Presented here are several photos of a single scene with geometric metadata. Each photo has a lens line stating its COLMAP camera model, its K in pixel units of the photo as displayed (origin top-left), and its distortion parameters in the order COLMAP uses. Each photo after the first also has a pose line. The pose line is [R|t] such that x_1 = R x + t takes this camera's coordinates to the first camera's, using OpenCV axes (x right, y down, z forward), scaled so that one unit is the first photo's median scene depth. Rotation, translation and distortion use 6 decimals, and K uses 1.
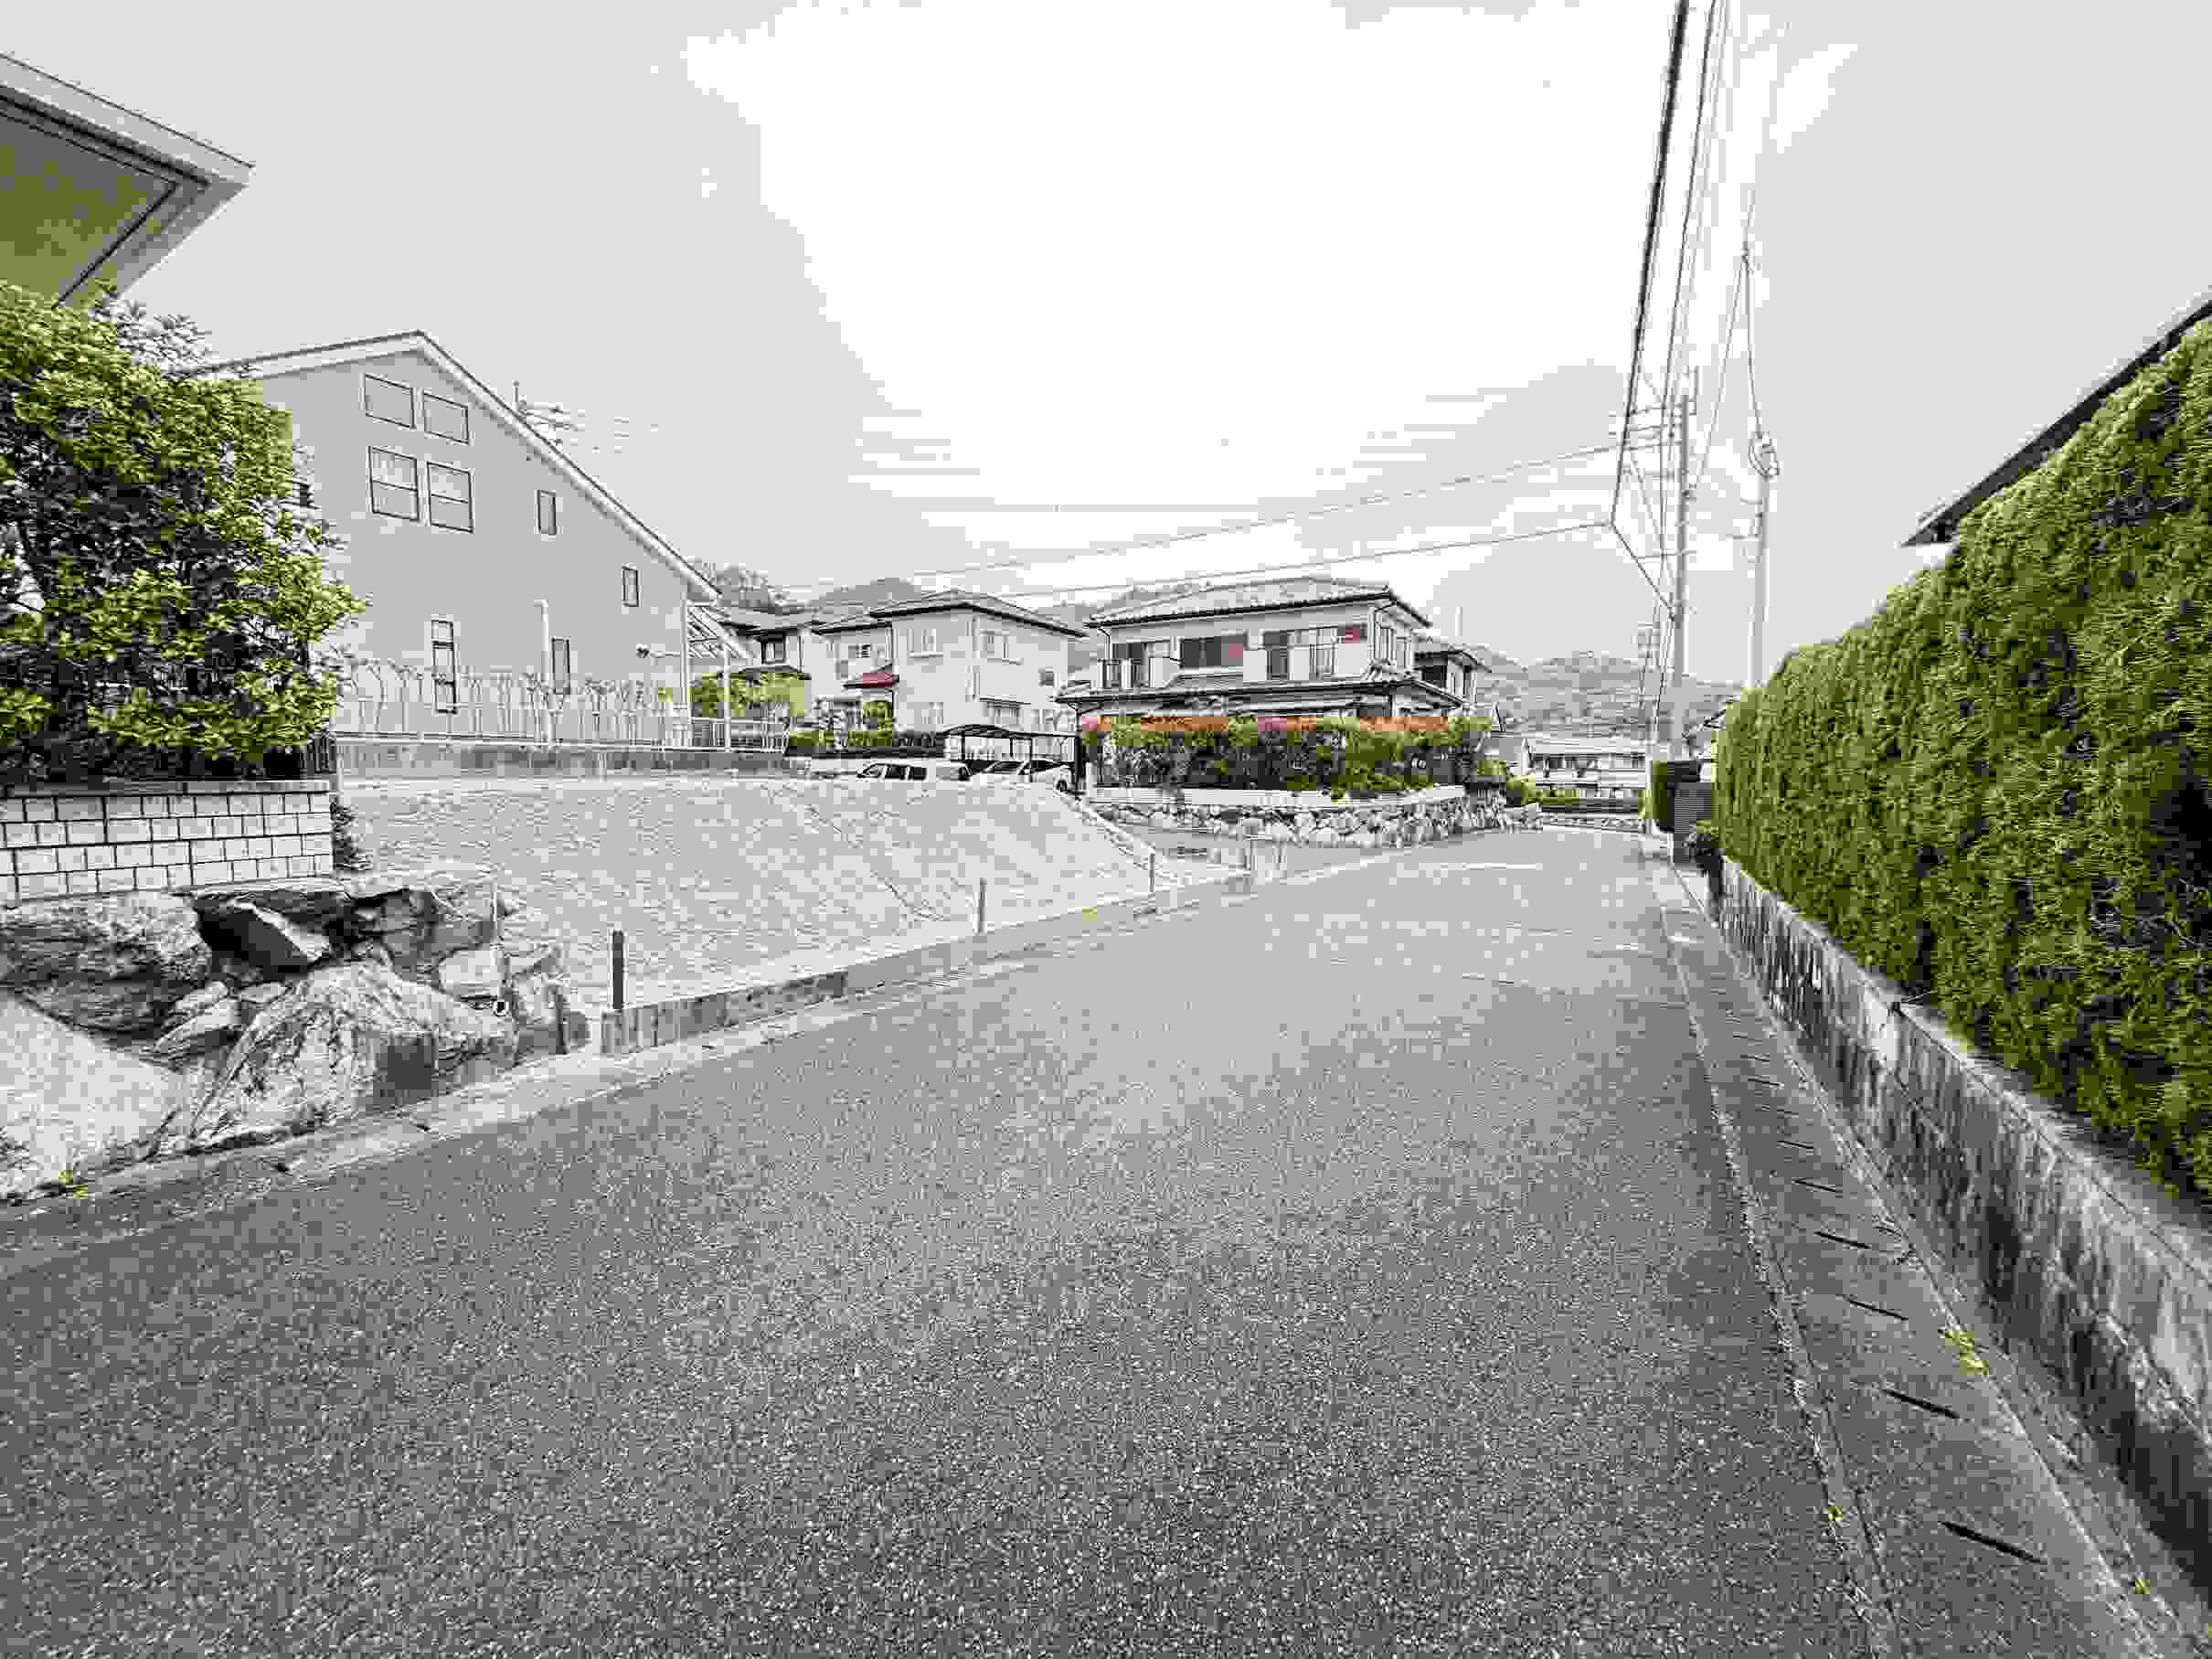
lens RADIAL K [[886.3, 0, 1100.9], [0, 886.3, 821.3], [0, 0, 1]] dist [0.009371, -0.002021]
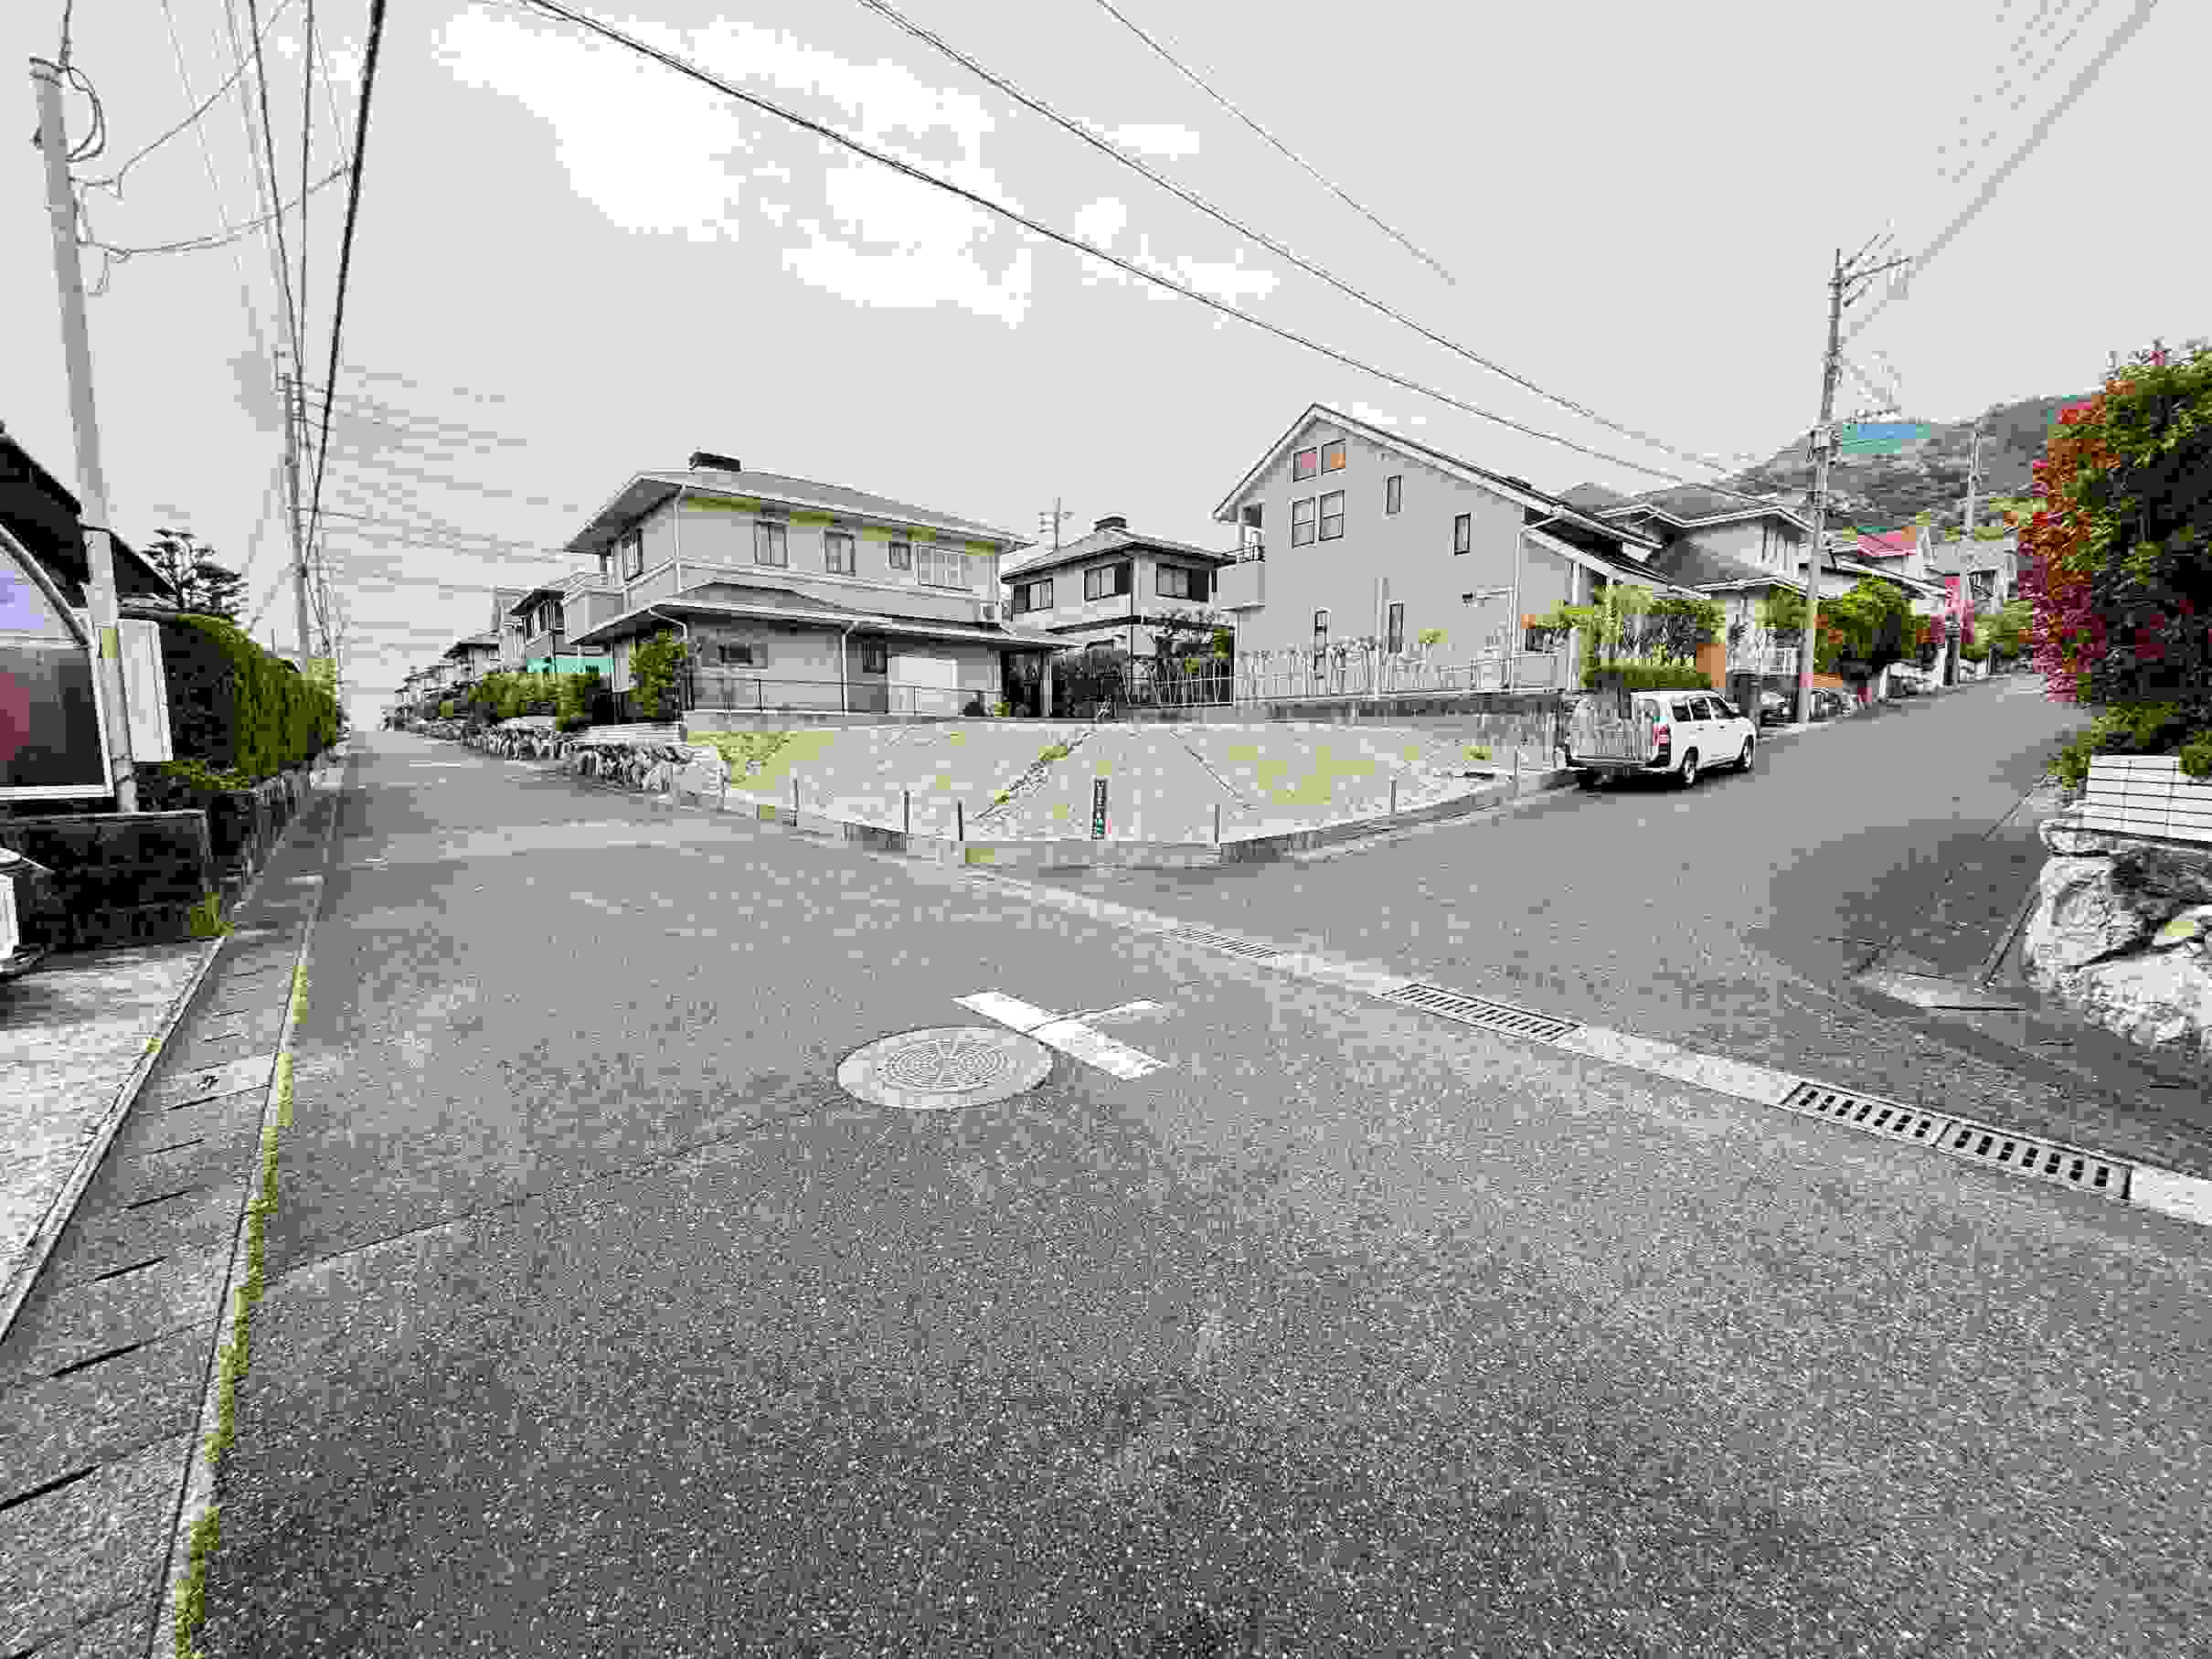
lens RADIAL K [[886.3, 0, 1106.8], [0, 886.3, 840.2], [0, 0, 1]] dist [0.009371, -0.002021]
pose [[-0.342832, 0.114423, -0.932402, 0.394387], [-0.043558, 0.989550, 0.137451, -0.027515], [0.938386, 0.087737, -0.334265, 0.662243]]
